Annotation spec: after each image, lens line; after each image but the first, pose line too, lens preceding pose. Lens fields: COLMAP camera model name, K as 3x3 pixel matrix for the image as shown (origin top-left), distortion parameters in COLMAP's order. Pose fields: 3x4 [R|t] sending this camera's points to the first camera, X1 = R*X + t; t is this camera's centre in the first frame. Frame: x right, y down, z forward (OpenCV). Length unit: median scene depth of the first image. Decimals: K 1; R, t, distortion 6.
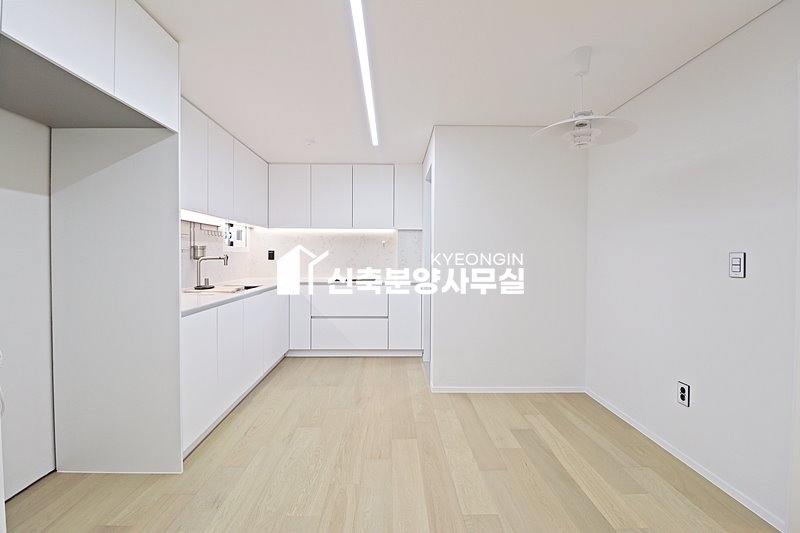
lens RADIAL K [[370.1, 0, 397.9], [0, 370.1, 261.0], [0, 0, 1]] dist [-0.005270, -0.011119]
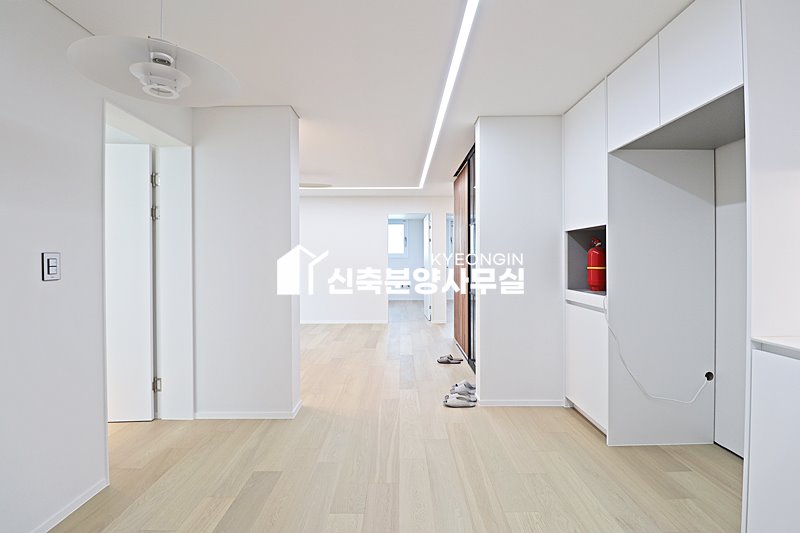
lens RADIAL K [[370.1, 0, 402.2], [0, 370.1, 262.1], [0, 0, 1]] dist [-0.005270, -0.011119]
pose [[-0.999985, -0.002780, 0.004764, 0.068649], [-0.002643, 0.999587, 0.028632, -0.023281], [-0.004842, 0.028619, -0.999579, 2.014798]]
